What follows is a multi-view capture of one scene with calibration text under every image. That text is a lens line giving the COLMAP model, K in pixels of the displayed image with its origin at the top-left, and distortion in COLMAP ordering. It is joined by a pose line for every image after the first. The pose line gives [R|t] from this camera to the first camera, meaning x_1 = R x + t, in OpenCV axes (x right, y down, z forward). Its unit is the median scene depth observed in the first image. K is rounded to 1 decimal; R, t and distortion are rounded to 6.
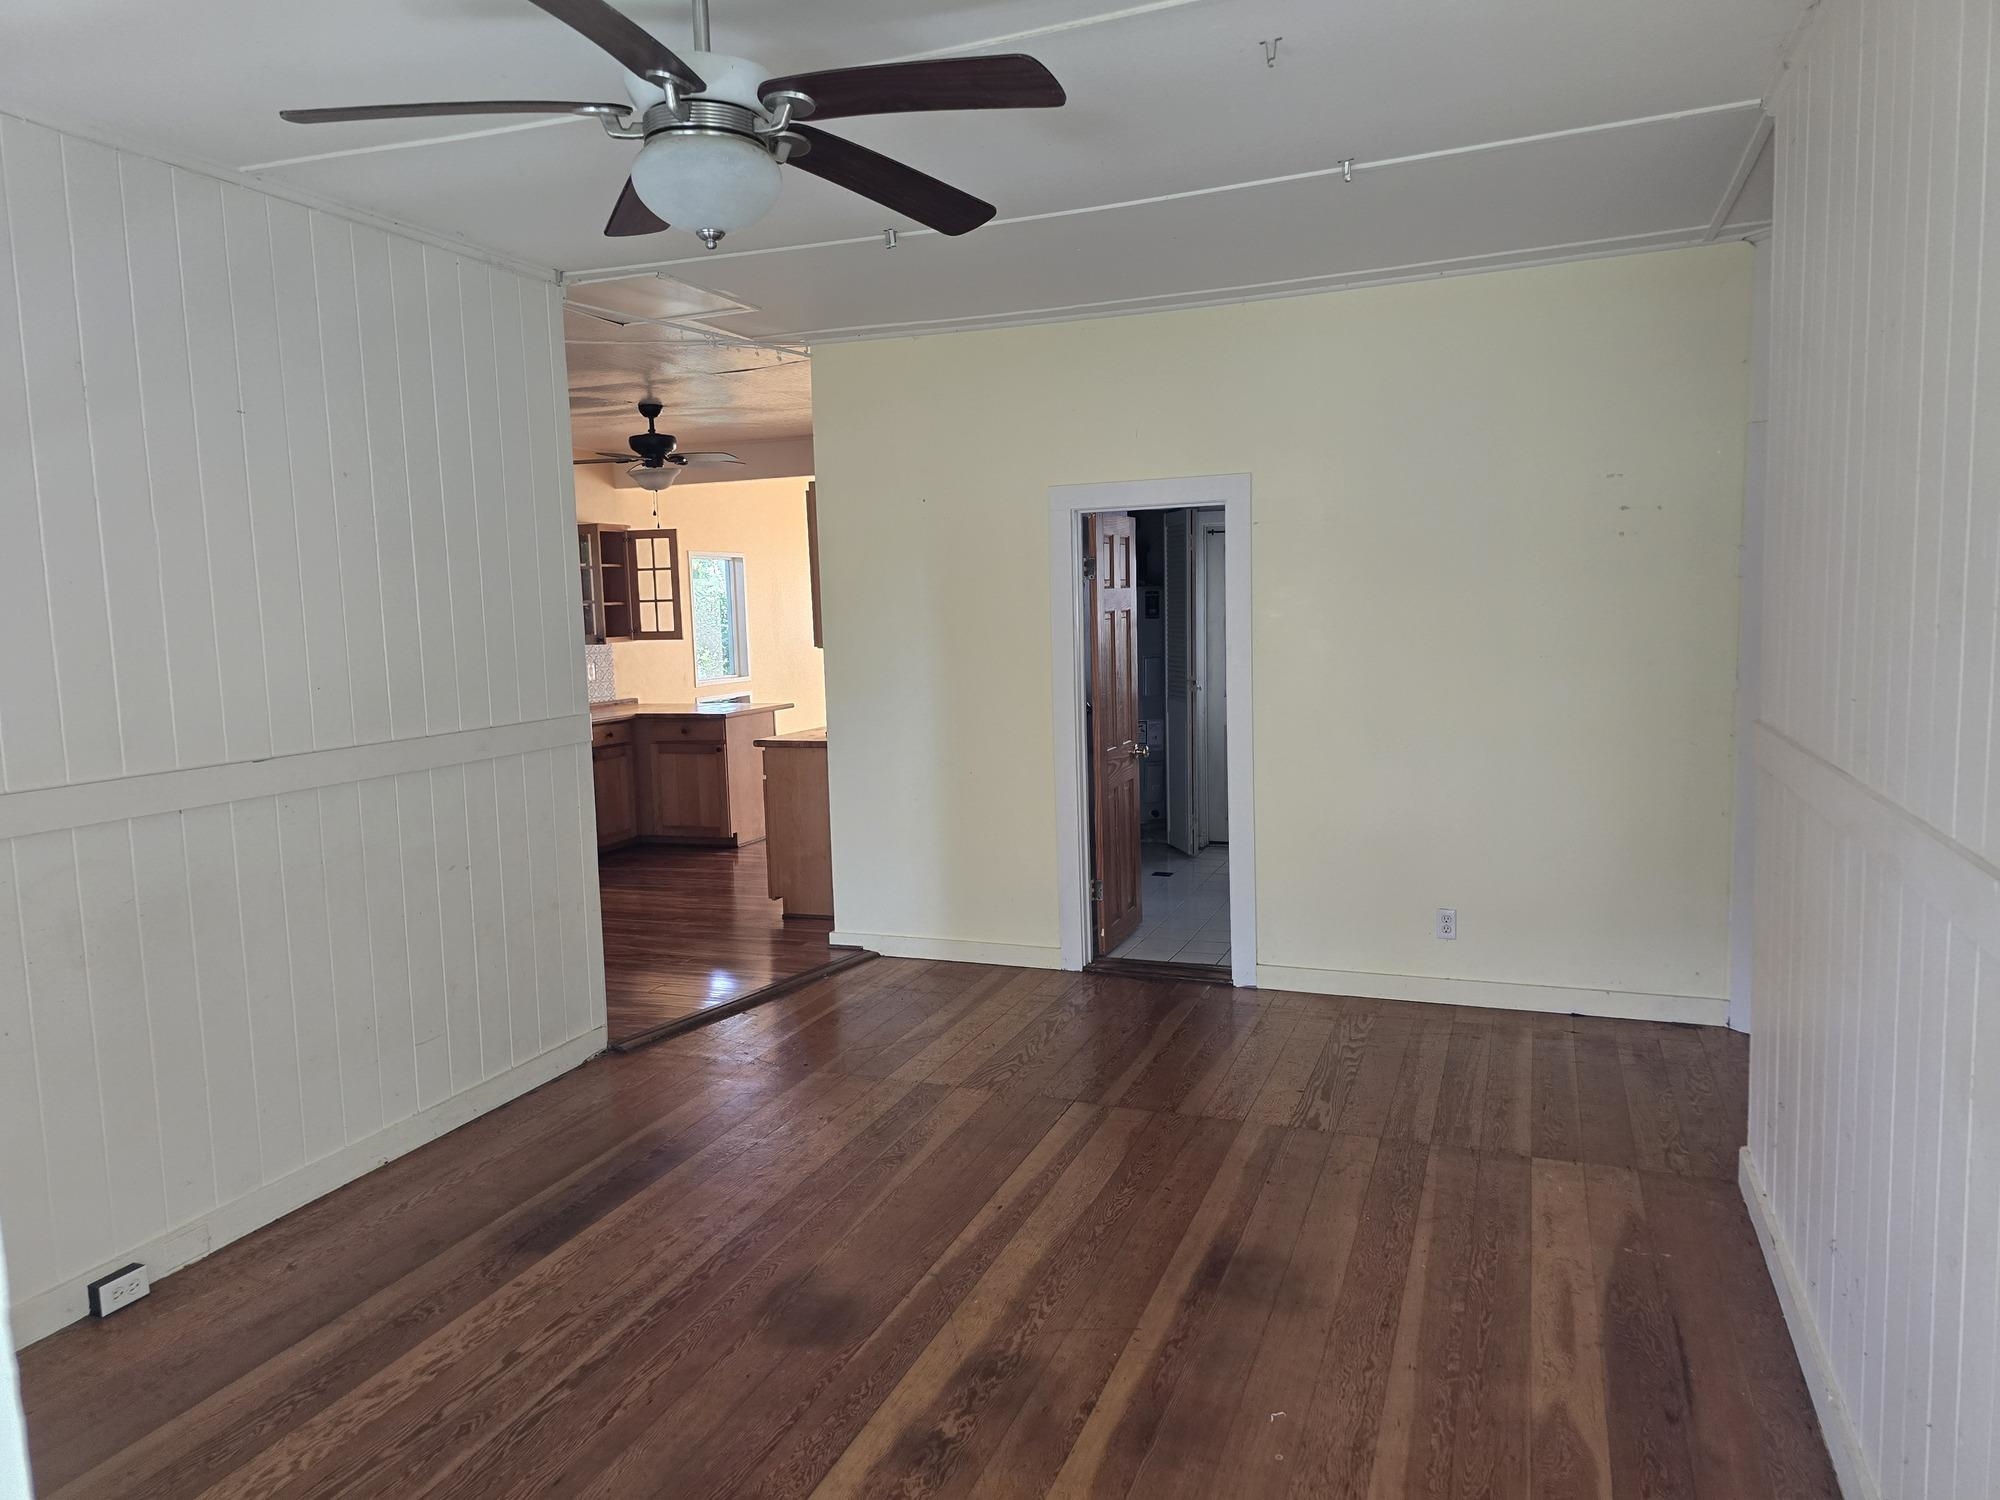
lens RADIAL K [[1370.3, 0, 1002.6], [0, 1370.3, 742.4], [0, 0, 1]] dist [0.011119, -0.000782]
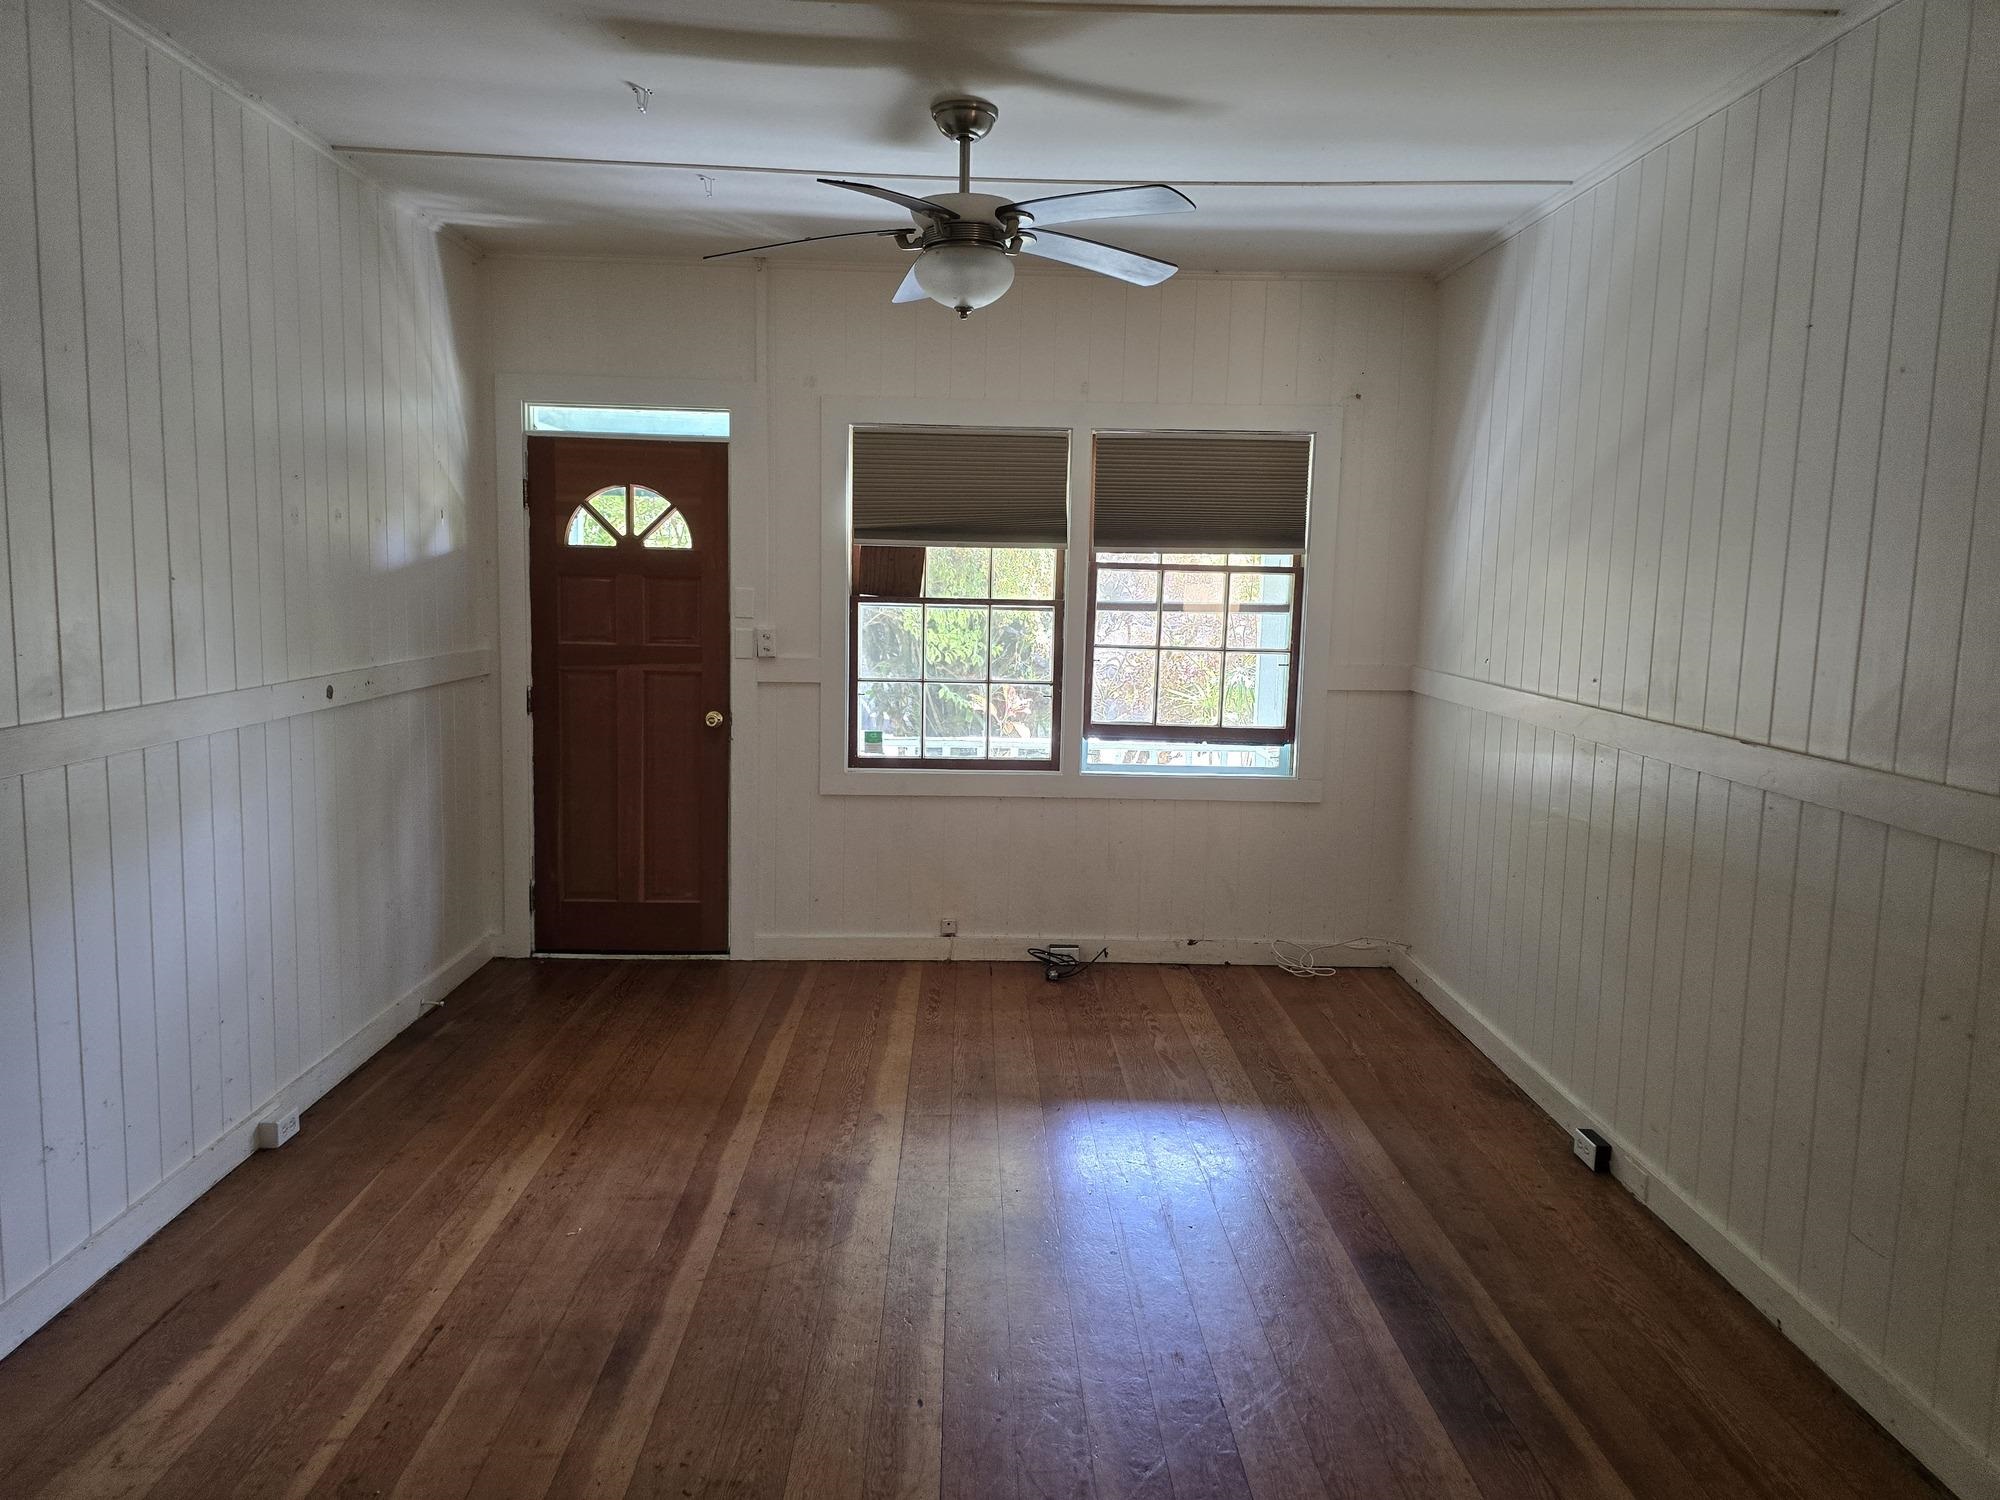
lens RADIAL K [[1370.3, 0, 998.7], [0, 1370.3, 746.7], [0, 0, 1]] dist [0.011119, -0.000782]
pose [[-0.925944, 0.057619, -0.373239, 0.256225], [-0.033120, 0.972096, 0.232234, -0.203169], [0.376205, 0.227397, -0.898198, 1.943044]]
